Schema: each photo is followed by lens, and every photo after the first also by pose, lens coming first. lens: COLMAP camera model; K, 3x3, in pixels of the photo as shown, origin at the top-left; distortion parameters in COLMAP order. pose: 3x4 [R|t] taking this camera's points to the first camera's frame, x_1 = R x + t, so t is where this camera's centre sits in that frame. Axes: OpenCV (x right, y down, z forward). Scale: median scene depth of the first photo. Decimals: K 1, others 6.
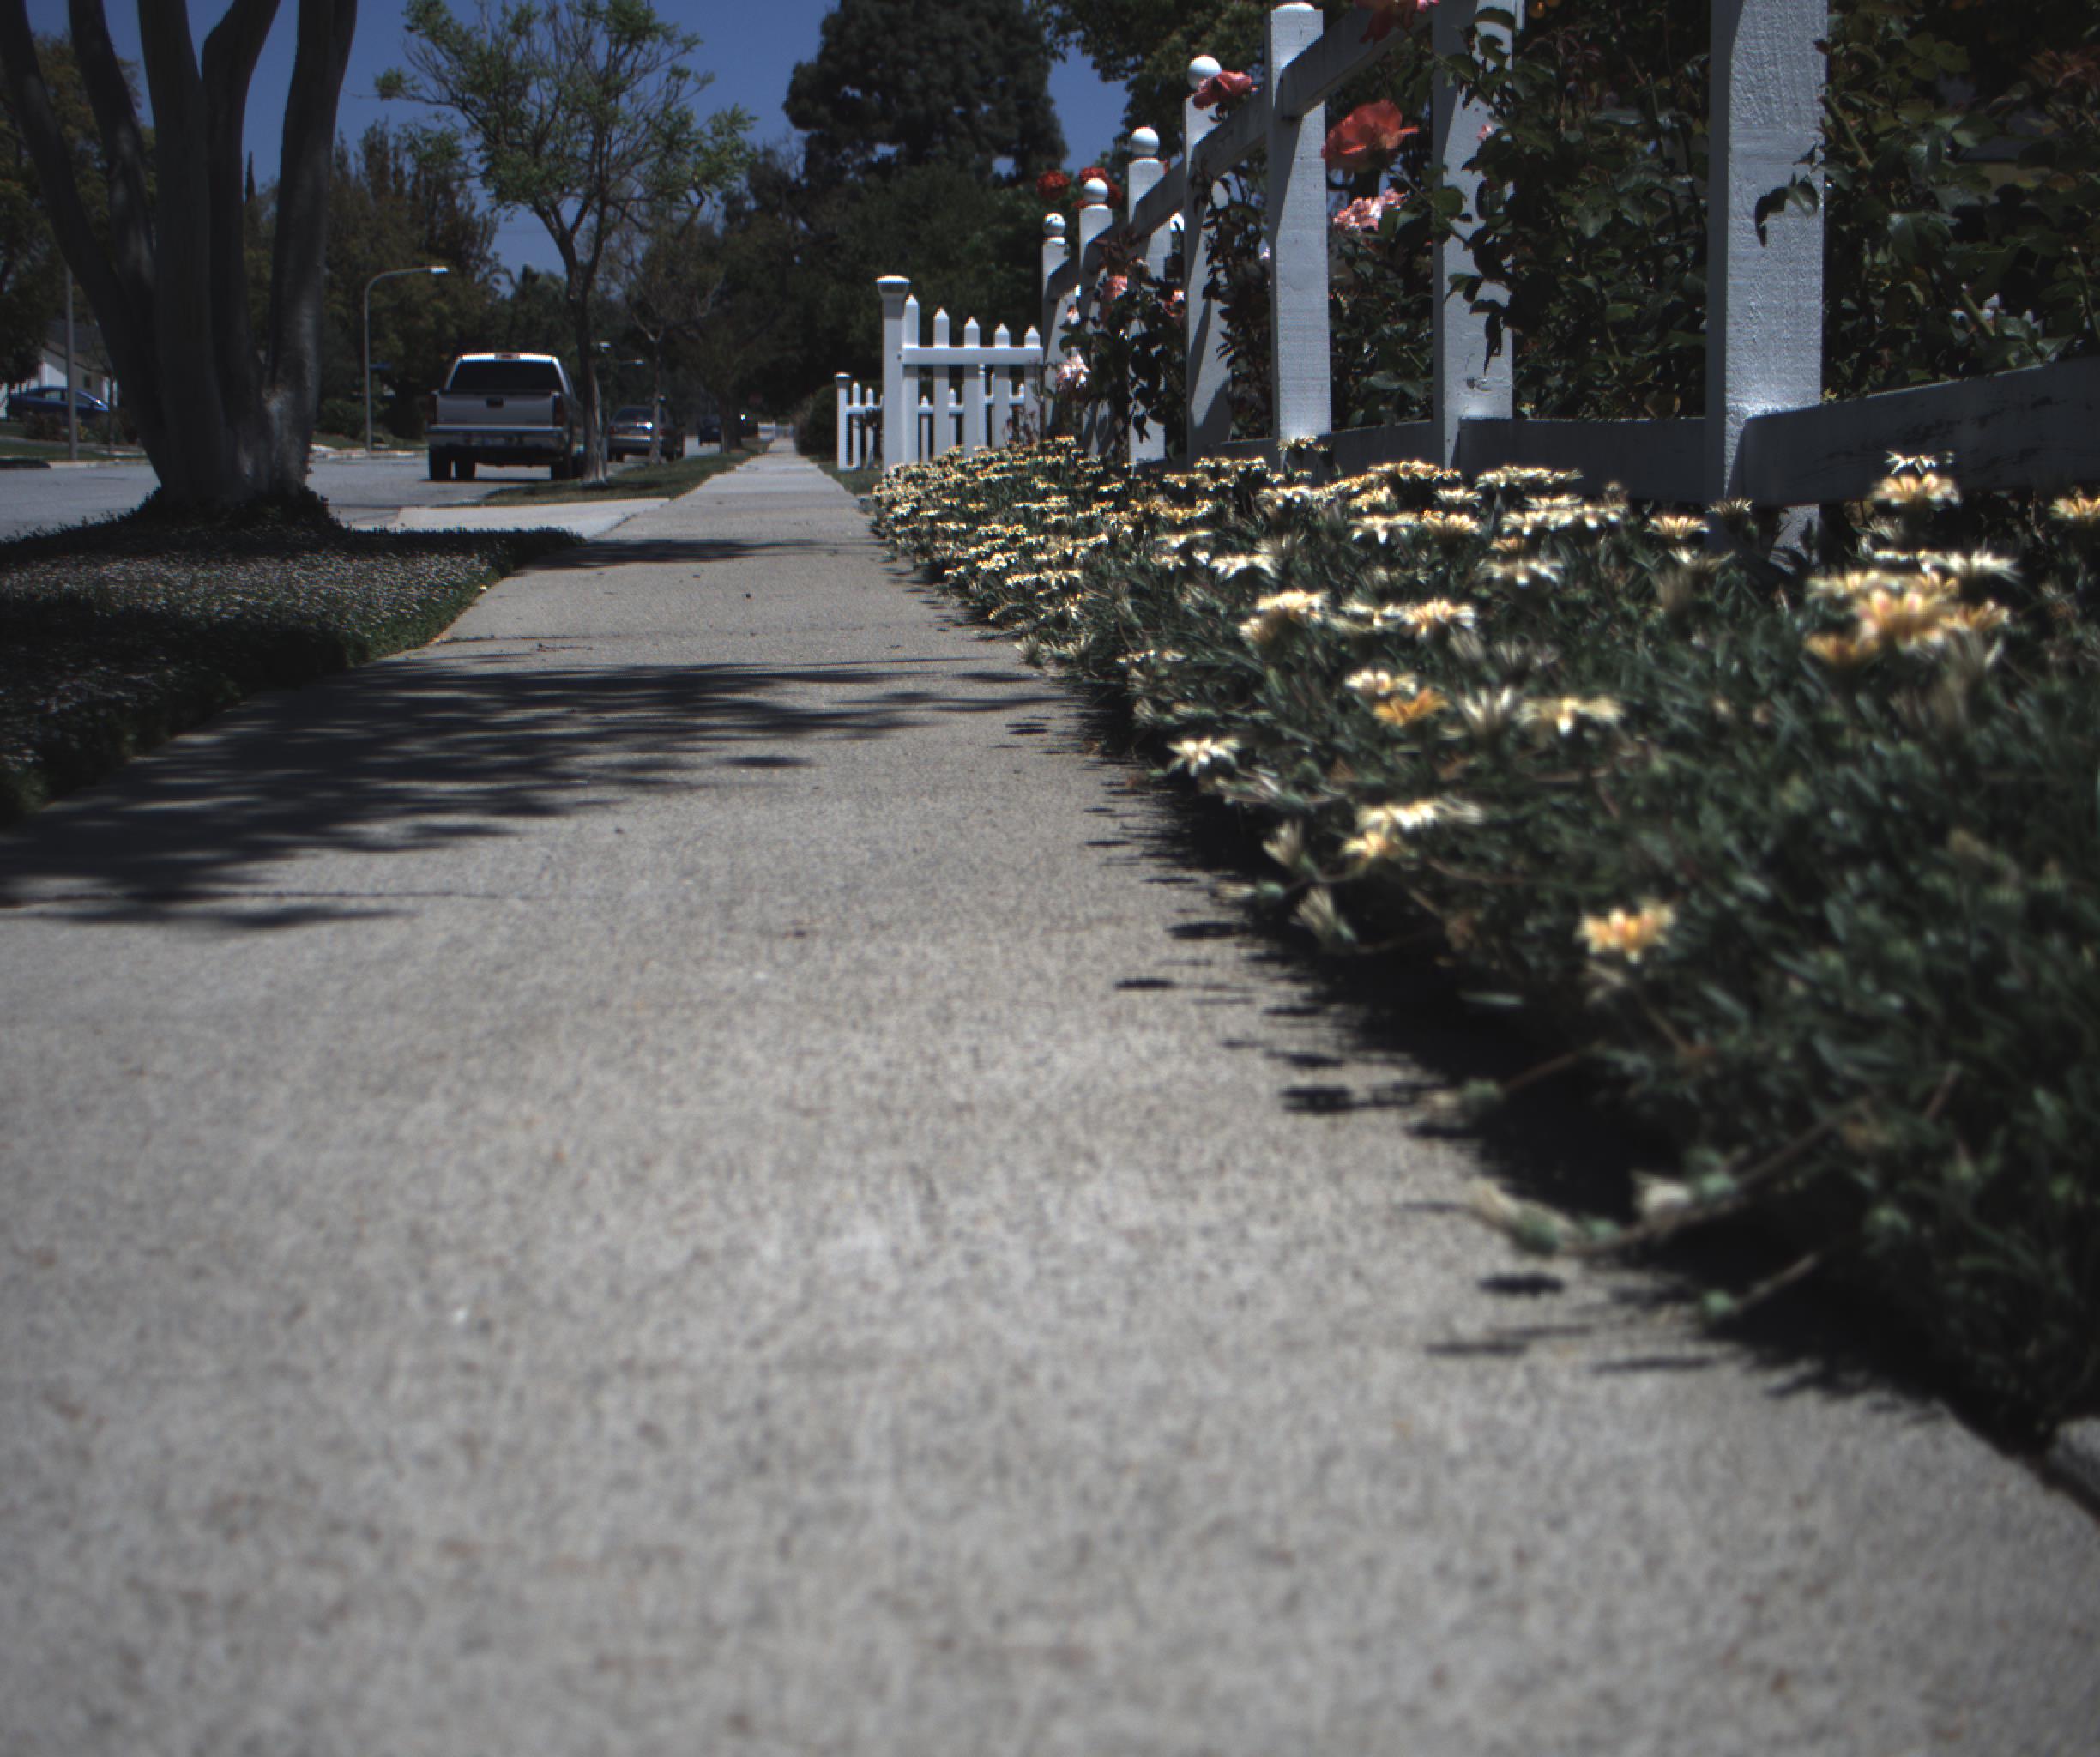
lens RADIAL K [[3961.6, 0, 1027.5], [0, 3961.6, 856.6], [0, 0, 1]] dist [-0.181680, 0.970744]
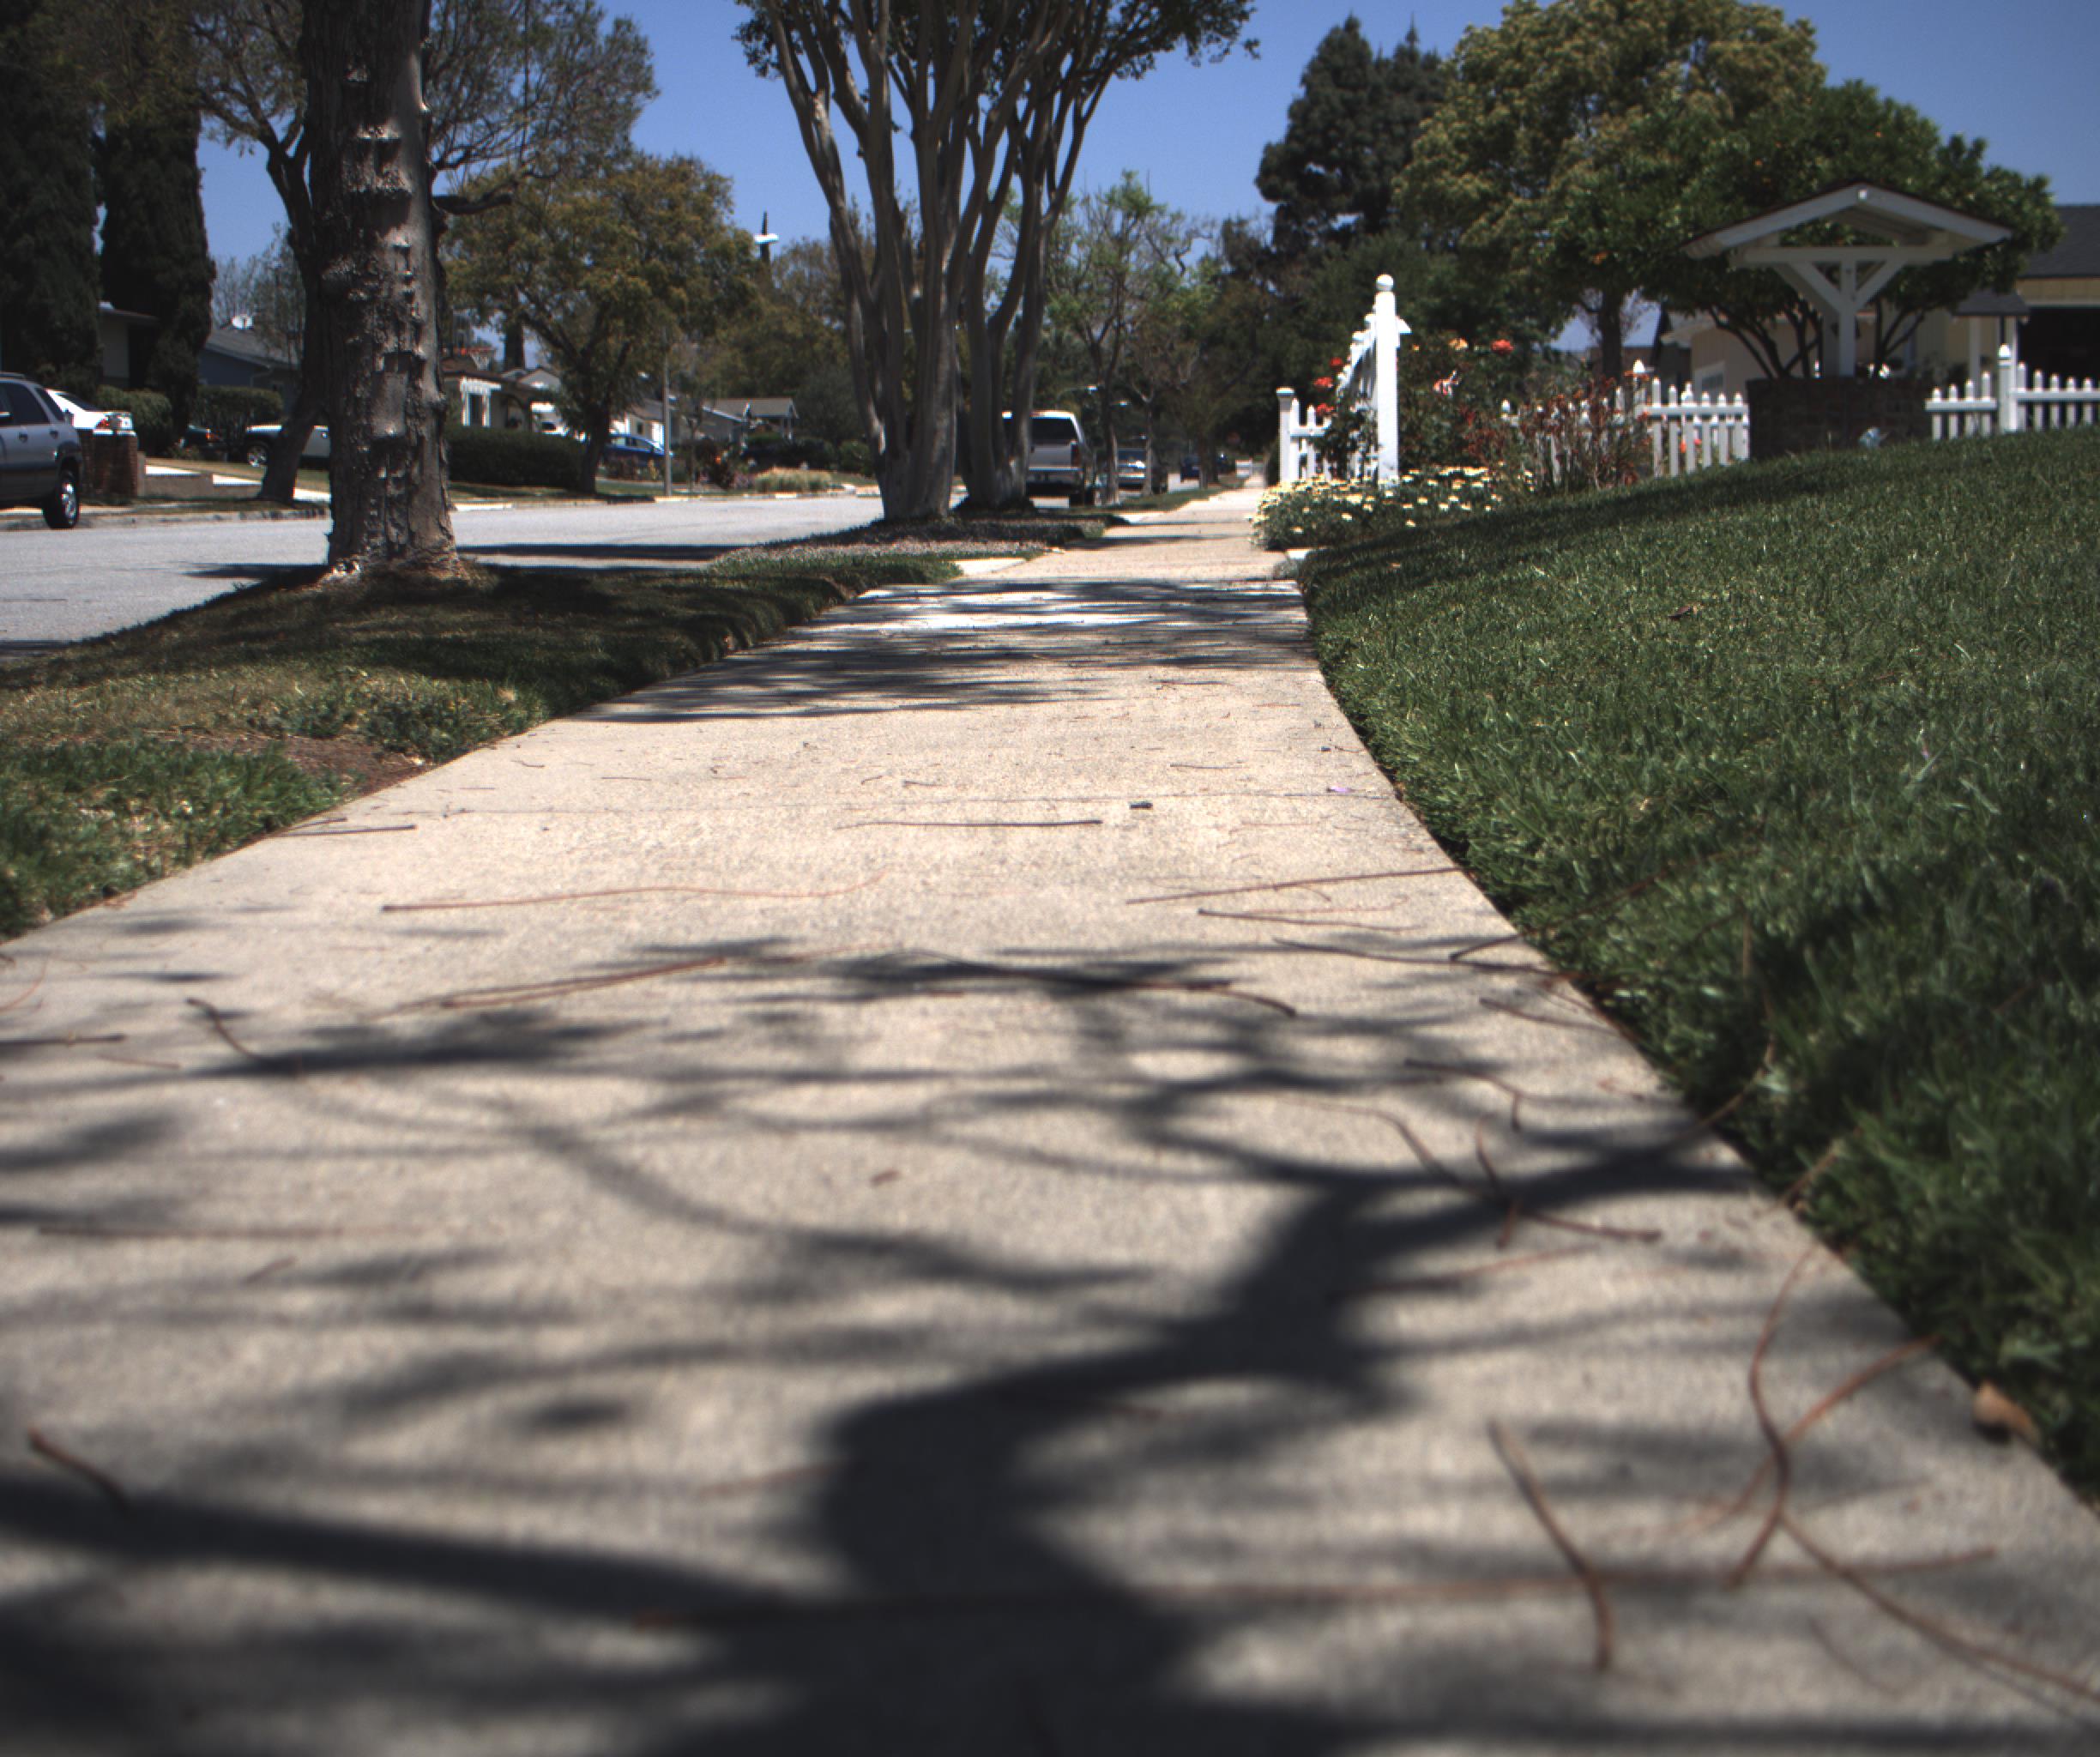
lens RADIAL K [[3961.6, 0, 1027.5], [0, 3961.6, 856.6], [0, 0, 1]] dist [-0.181680, 0.970744]
pose [[0.992654, 0.003759, -0.120930, 0.043394], [-0.004868, 0.999949, -0.008883, 0.055629], [0.120890, 0.009406, 0.992621, -0.526593]]
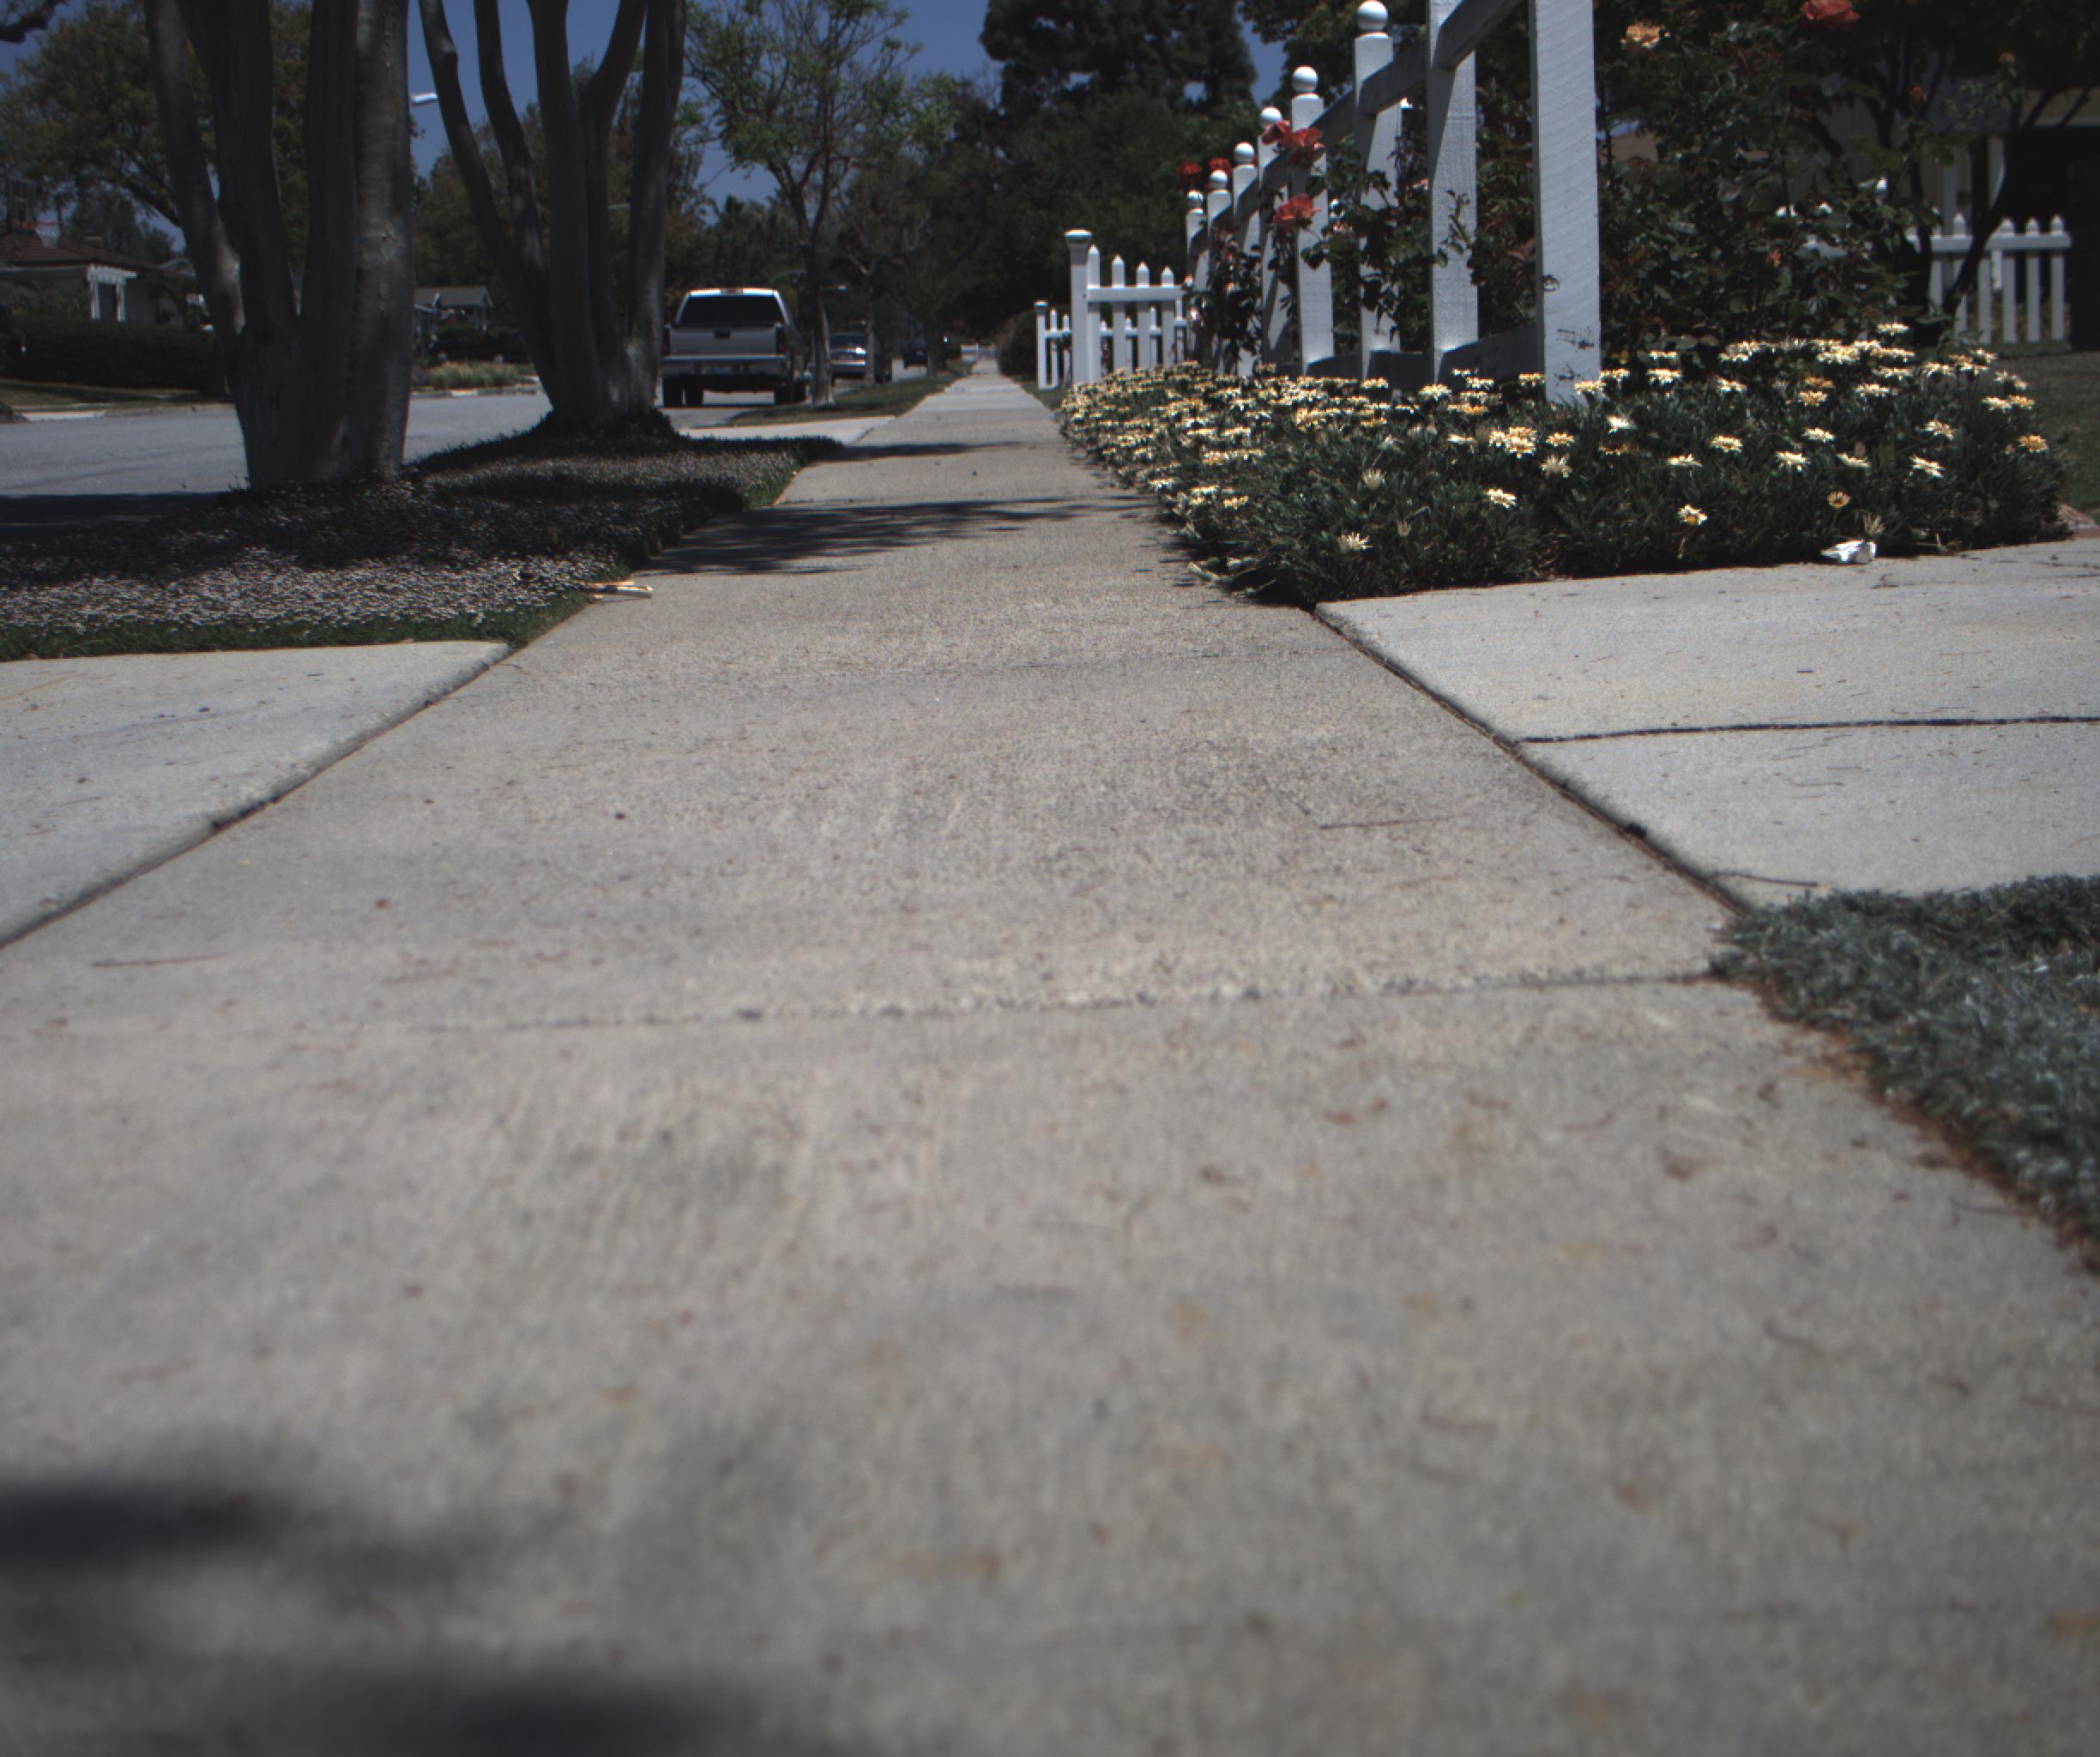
lens RADIAL K [[3961.6, 0, 1027.5], [0, 3961.6, 856.6], [0, 0, 1]] dist [-0.181680, 0.970744]
pose [[0.998440, -0.016735, -0.053275, 0.007537], [0.017828, 0.999639, 0.020105, 0.014026], [0.052920, -0.021023, 0.998377, -0.140932]]
